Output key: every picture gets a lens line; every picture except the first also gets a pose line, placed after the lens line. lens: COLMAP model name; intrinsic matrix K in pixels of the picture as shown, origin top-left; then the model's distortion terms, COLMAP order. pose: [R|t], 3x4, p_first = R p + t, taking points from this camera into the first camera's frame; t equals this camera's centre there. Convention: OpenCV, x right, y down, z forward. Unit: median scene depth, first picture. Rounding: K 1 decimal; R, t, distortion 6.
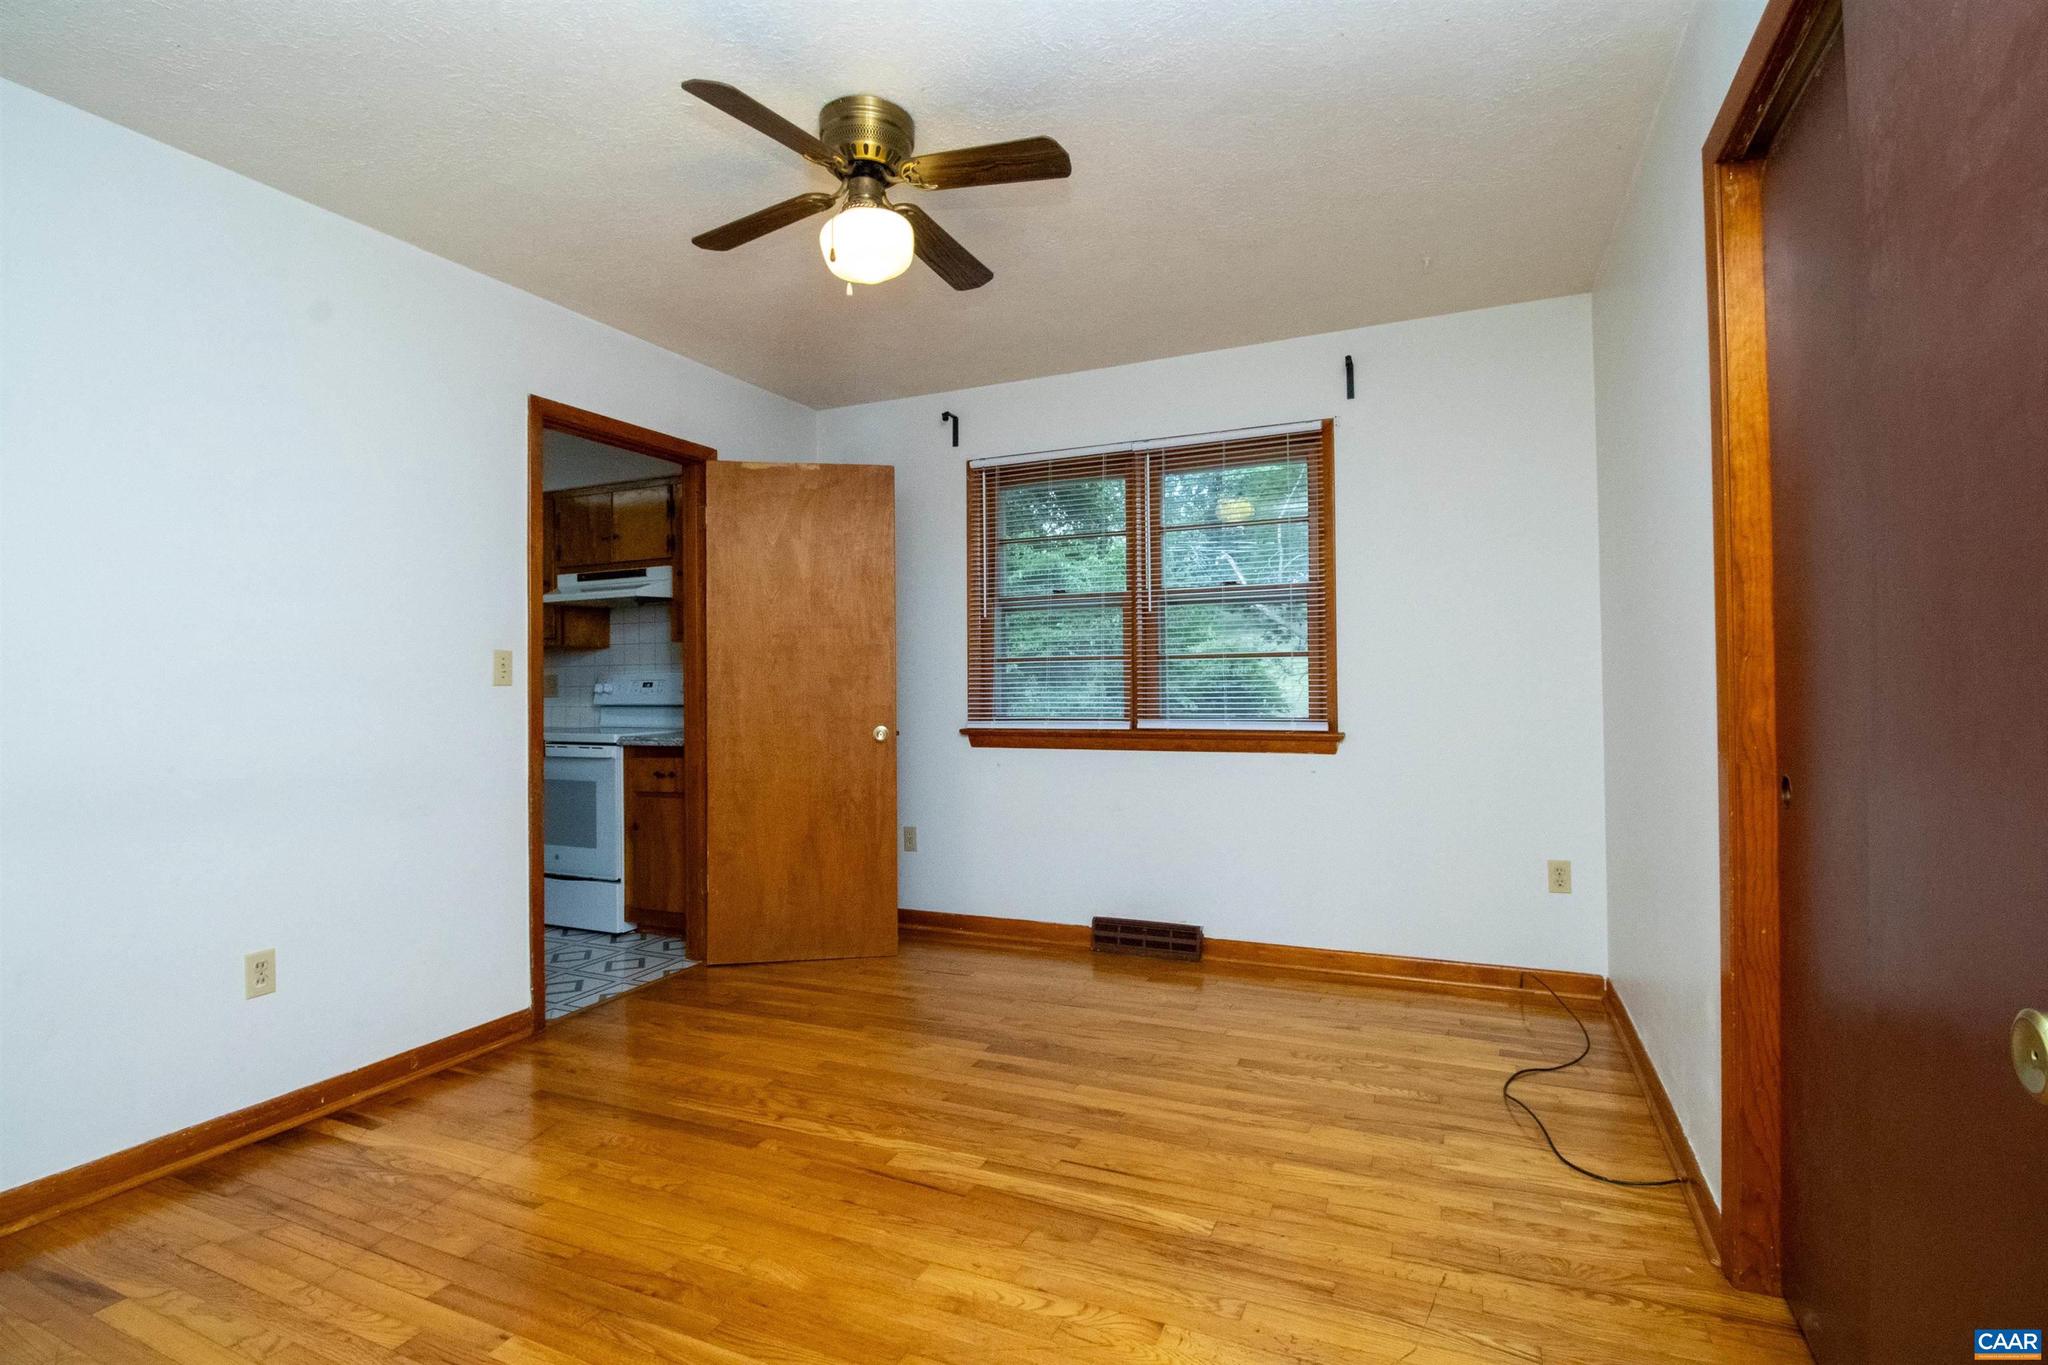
lens RADIAL K [[950.7, 0, 1040.5], [0, 950.7, 661.7], [0, 0, 1]] dist [-0.002539, -0.001664]
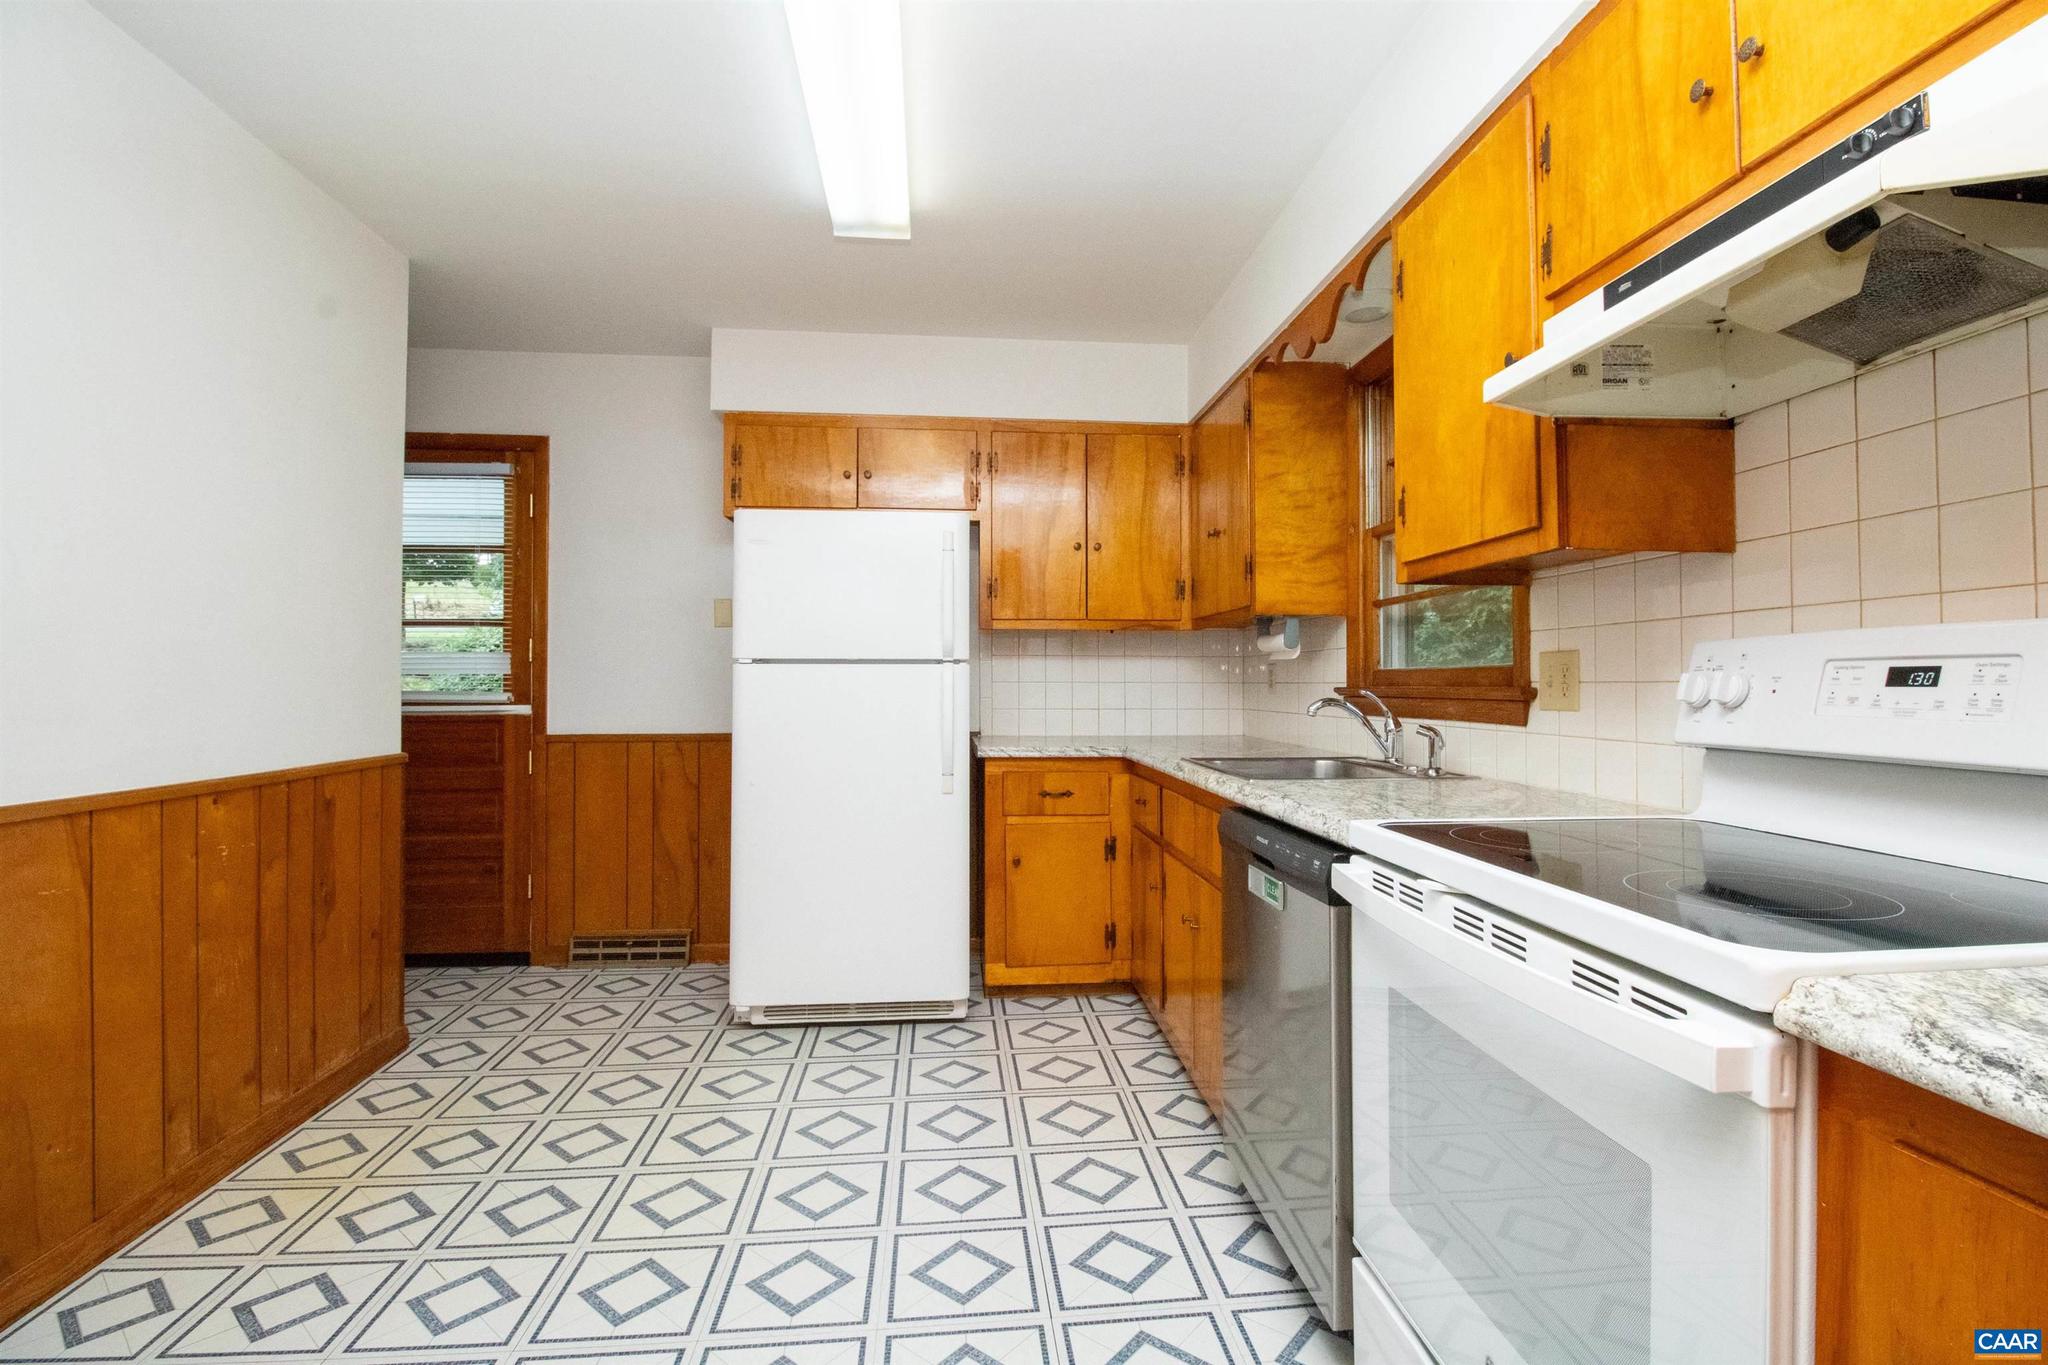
lens RADIAL K [[950.7, 0, 1021.1], [0, 950.7, 682.0], [0, 0, 1]] dist [-0.002539, -0.001664]
pose [[0.482095, 0.009753, -0.876065, -0.333678], [0.012436, 0.999761, 0.017973, 0.019842], [0.876031, -0.019559, 0.481858, 0.734839]]
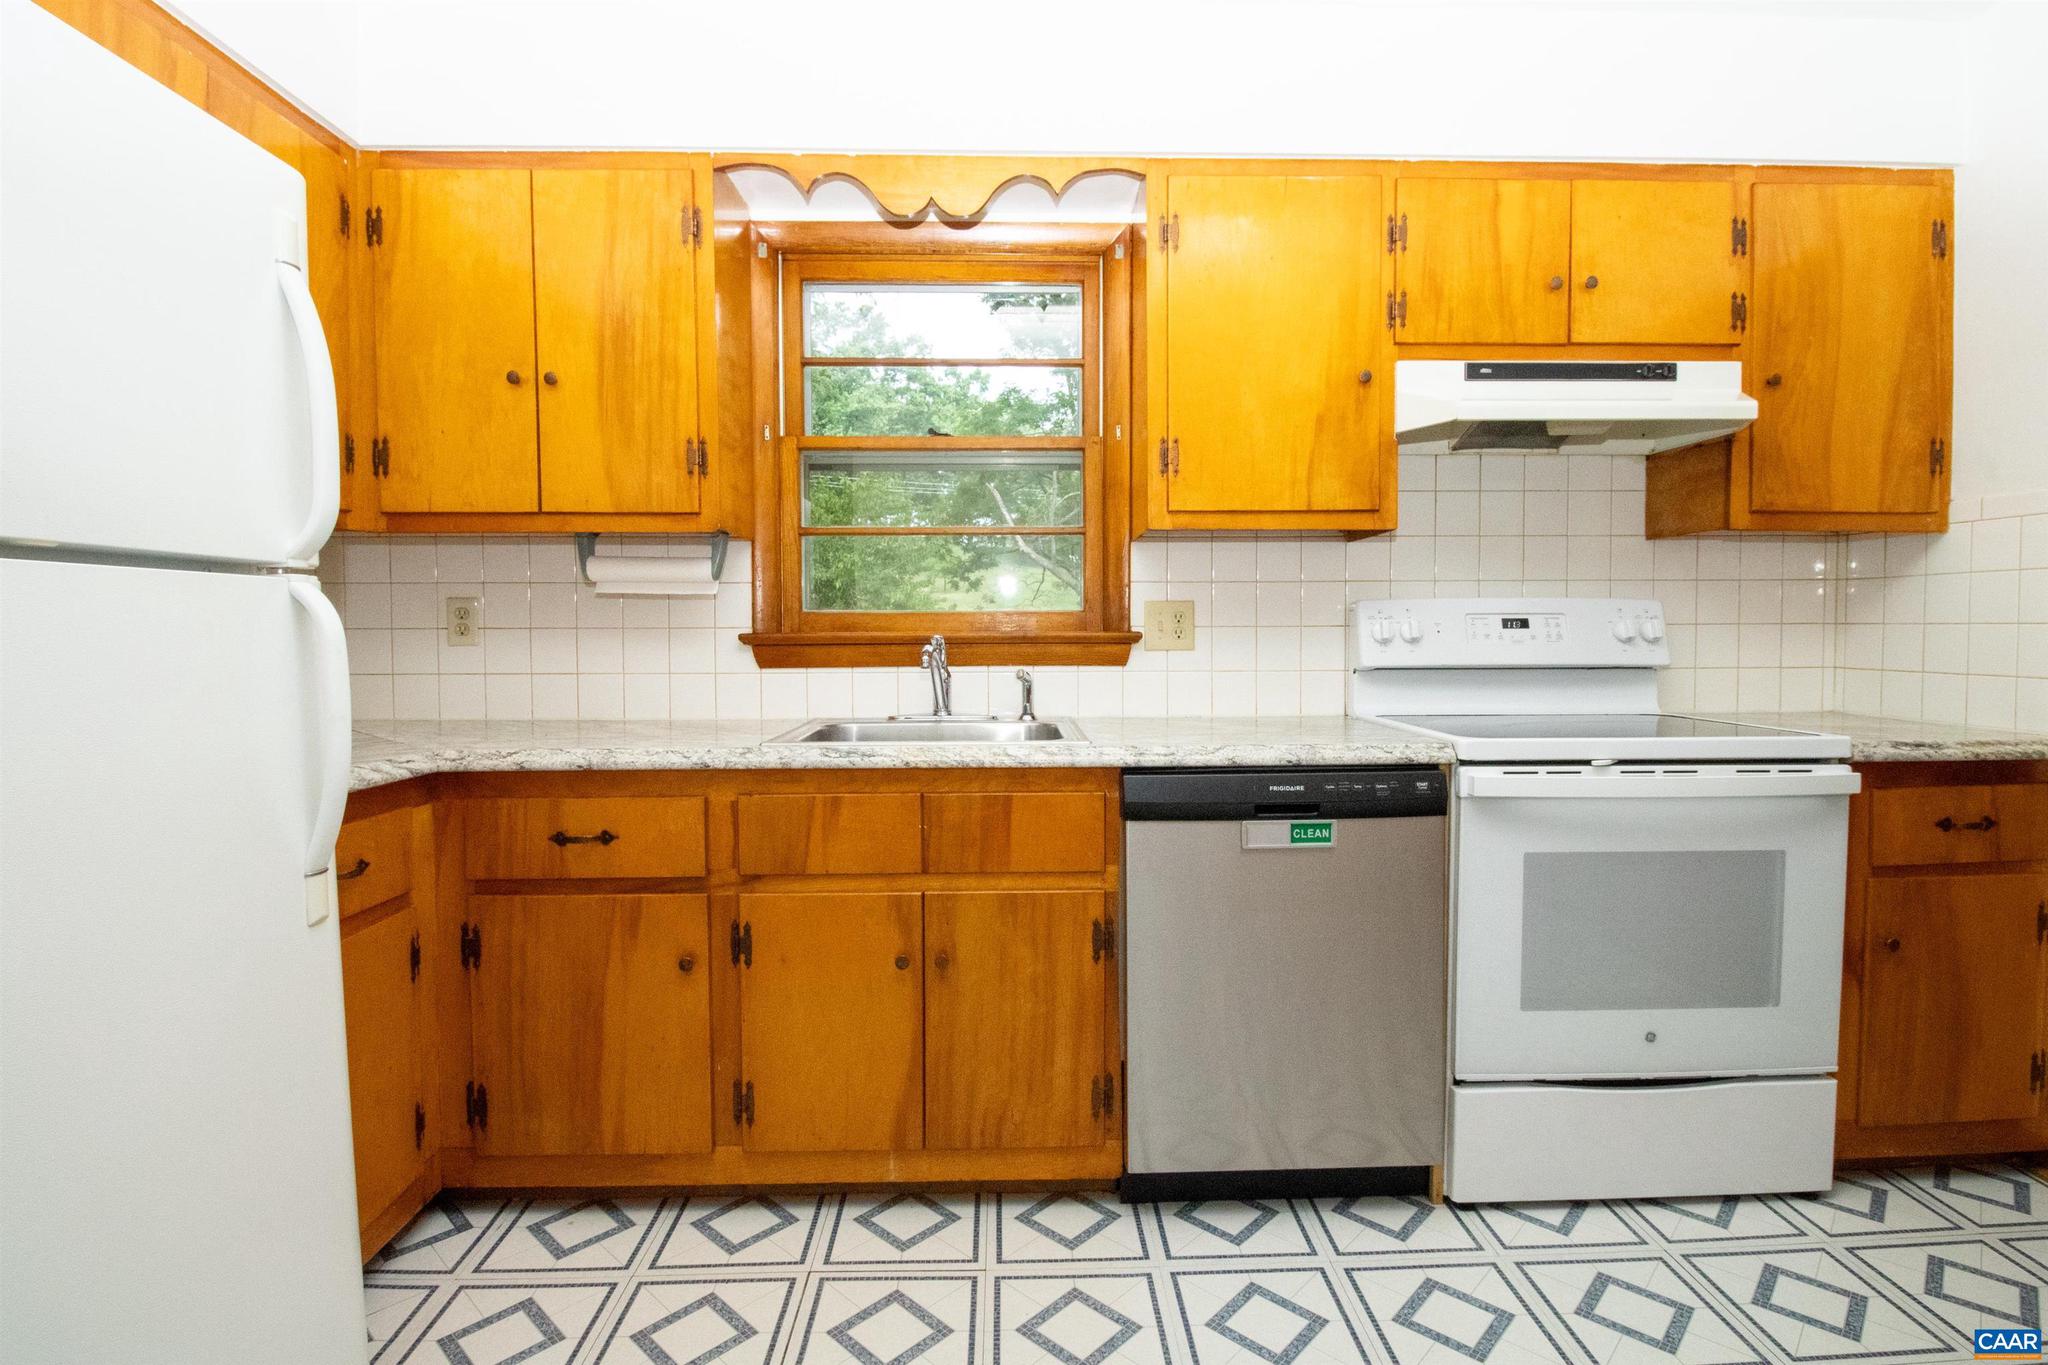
lens RADIAL K [[1124.6, 0, 1020.1], [0, 1124.6, 654.7], [0, 0, 1]] dist [0.003321, -0.008524]
pose [[0.904847, -0.001634, 0.425734, -0.921863], [-0.016192, 0.999137, 0.038249, 0.024019], [-0.425429, -0.041503, 0.904040, 0.646383]]
